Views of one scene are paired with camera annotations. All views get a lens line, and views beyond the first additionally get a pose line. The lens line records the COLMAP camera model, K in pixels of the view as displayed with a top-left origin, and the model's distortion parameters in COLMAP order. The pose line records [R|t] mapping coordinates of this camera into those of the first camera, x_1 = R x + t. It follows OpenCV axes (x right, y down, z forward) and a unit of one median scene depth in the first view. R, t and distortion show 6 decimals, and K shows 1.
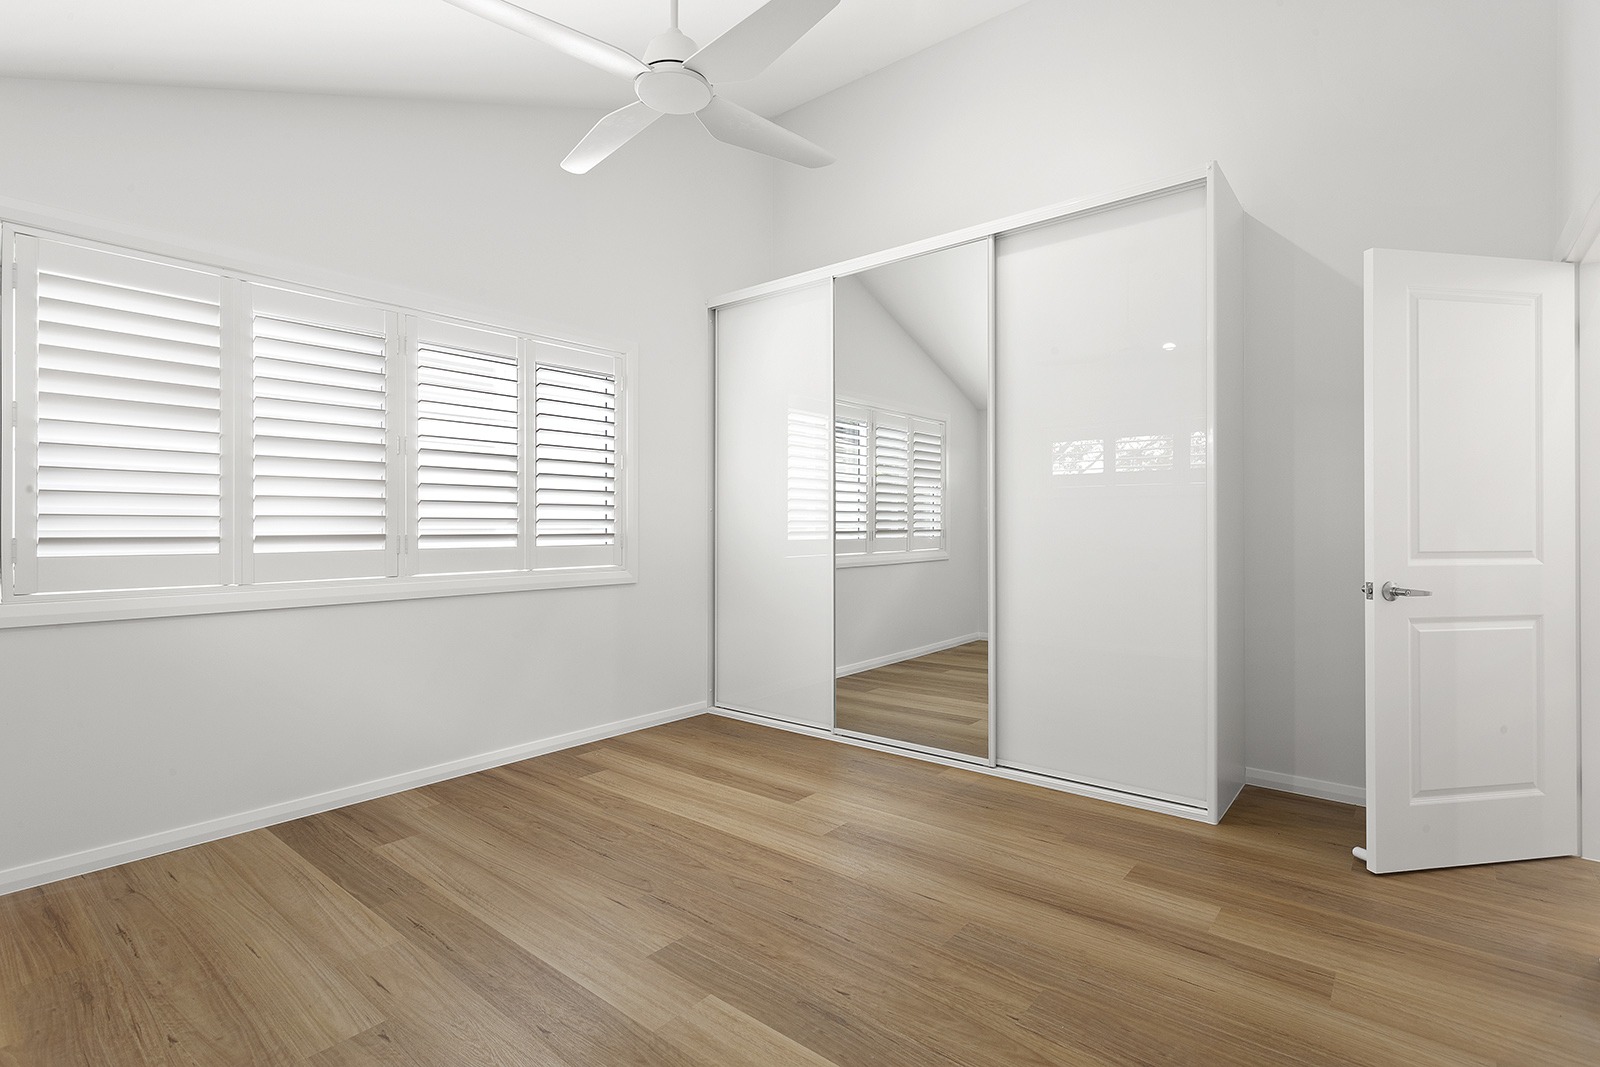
lens RADIAL K [[753.9, 0, 801.6], [0, 753.9, 534.8], [0, 0, 1]] dist [0.000280, 0.001180]
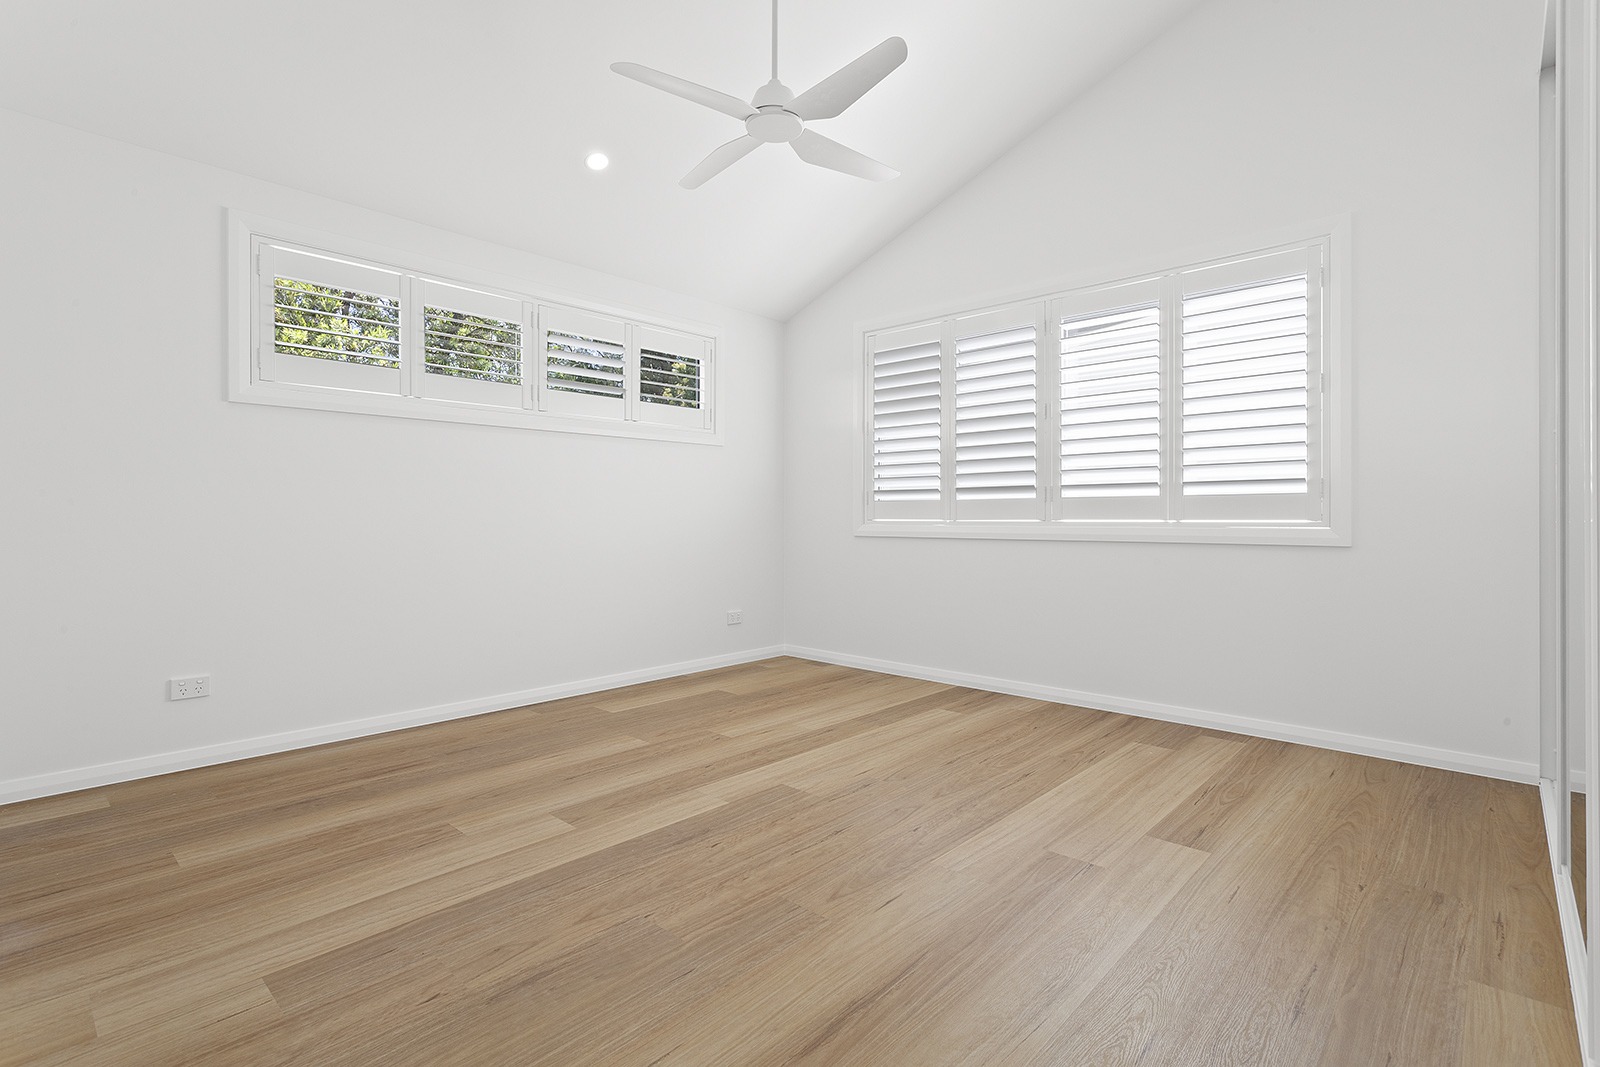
lens RADIAL K [[764.4, 0, 796.9], [0, 764.4, 529.3], [0, 0, 1]] dist [0.002052, 0.001505]
pose [[-0.064215, 0.012968, -0.997852, 0.716544], [-0.008194, 0.999875, 0.013522, 0.057621], [0.997902, 0.009045, -0.064101, 0.699562]]
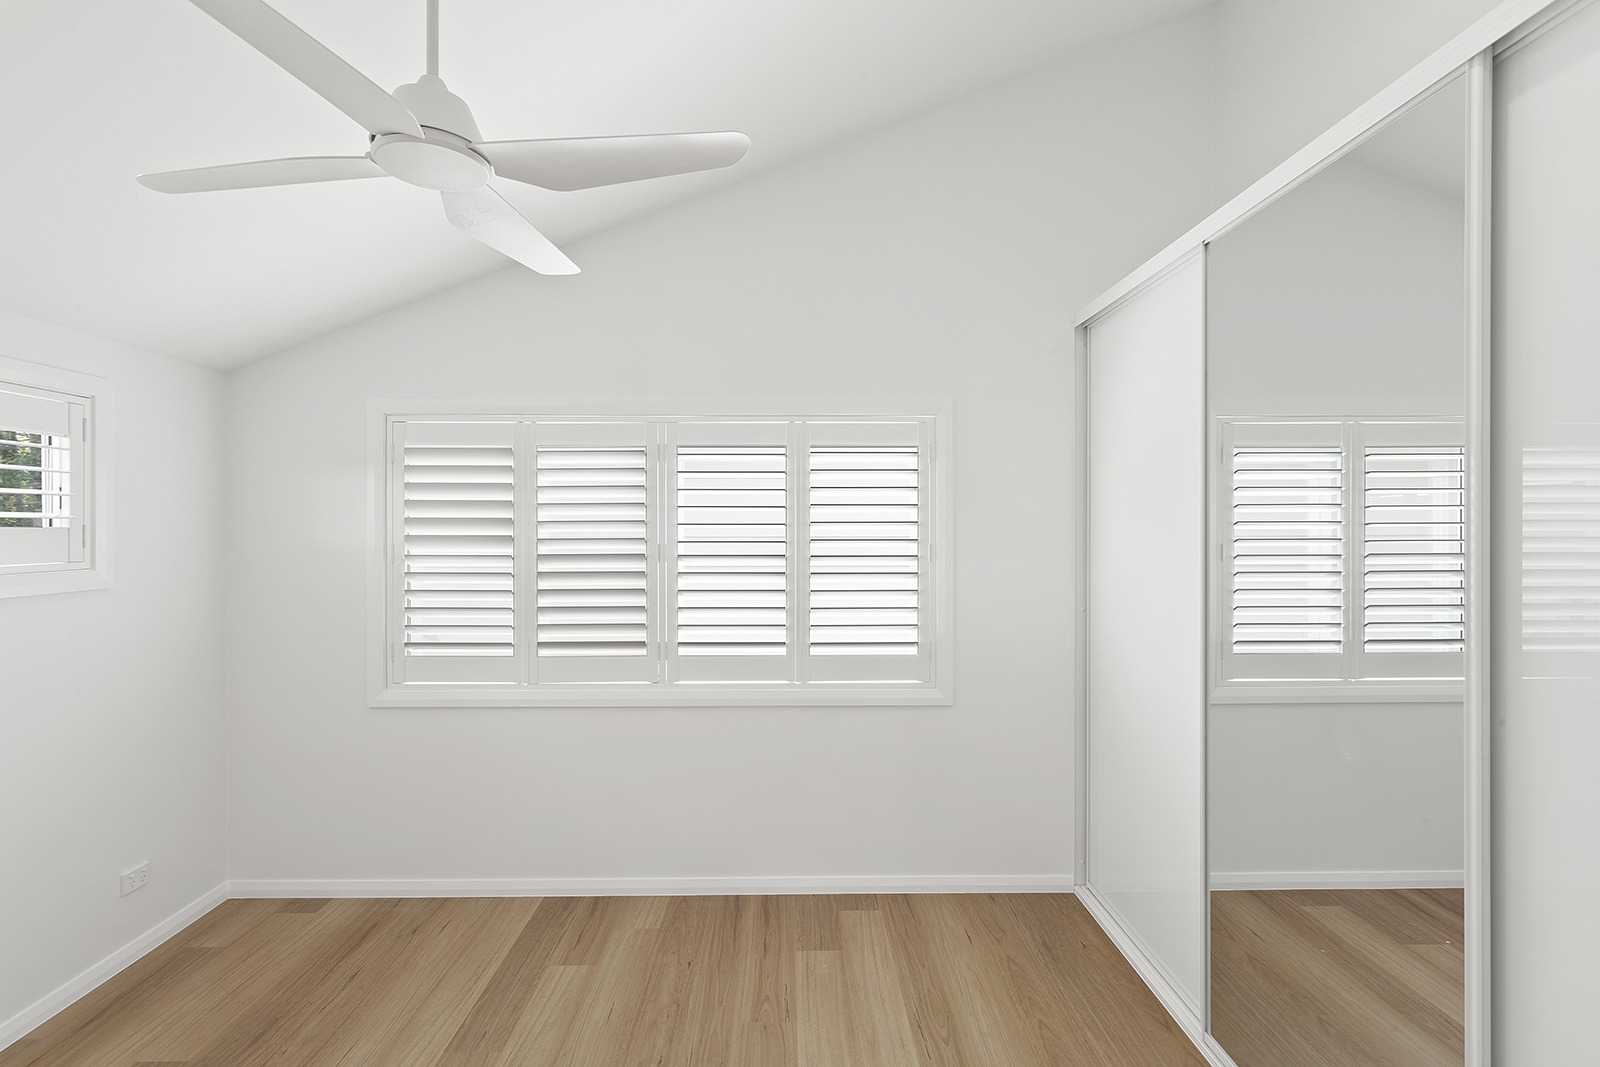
lens RADIAL K [[753.9, 0, 801.6], [0, 753.9, 534.8], [0, 0, 1]] dist [0.000280, 0.001180]
pose [[0.647063, 0.009025, -0.762383, 0.365914], [-0.008812, 0.999952, 0.004358, -0.152263], [0.762385, 0.003899, 0.647112, 0.501606]]
